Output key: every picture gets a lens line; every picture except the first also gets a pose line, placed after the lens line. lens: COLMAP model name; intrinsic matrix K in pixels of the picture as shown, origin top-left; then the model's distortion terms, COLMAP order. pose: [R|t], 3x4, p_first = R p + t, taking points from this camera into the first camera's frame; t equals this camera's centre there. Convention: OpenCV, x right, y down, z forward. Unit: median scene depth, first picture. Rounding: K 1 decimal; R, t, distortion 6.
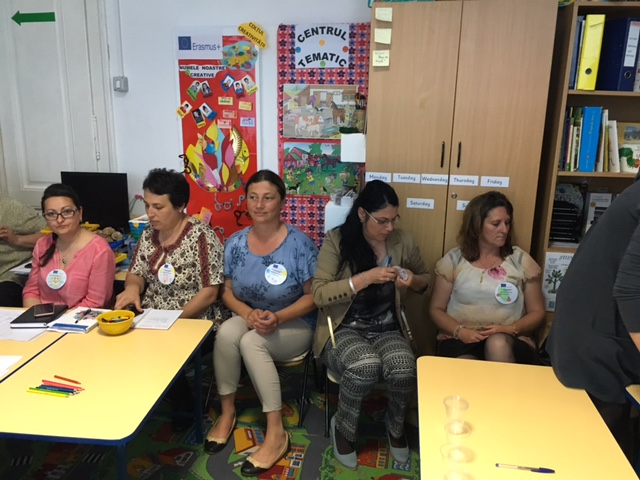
lens RADIAL K [[543.6, 0, 319.1], [0, 543.6, 236.3], [0, 0, 1]] dist [0.080724, -0.102102]
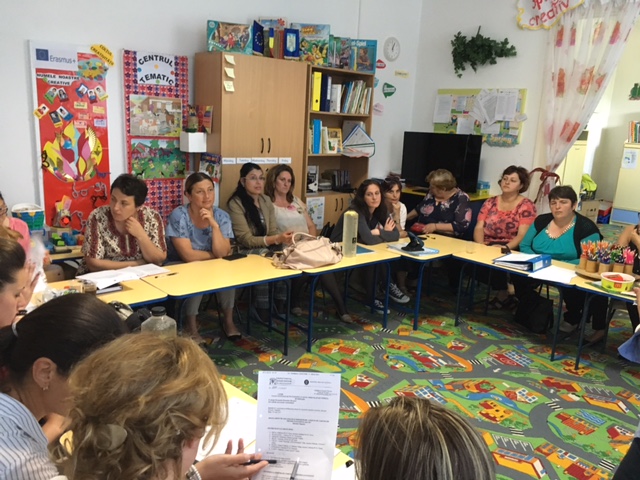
lens RADIAL K [[543.6, 0, 321.2], [0, 543.6, 243.0], [0, 0, 1]] dist [0.080724, -0.102102]
pose [[0.640862, -0.153041, 0.752247, -0.817688], [0.142664, 0.986599, 0.079179, 0.034259], [-0.754283, 0.056575, 0.654107, -0.190140]]
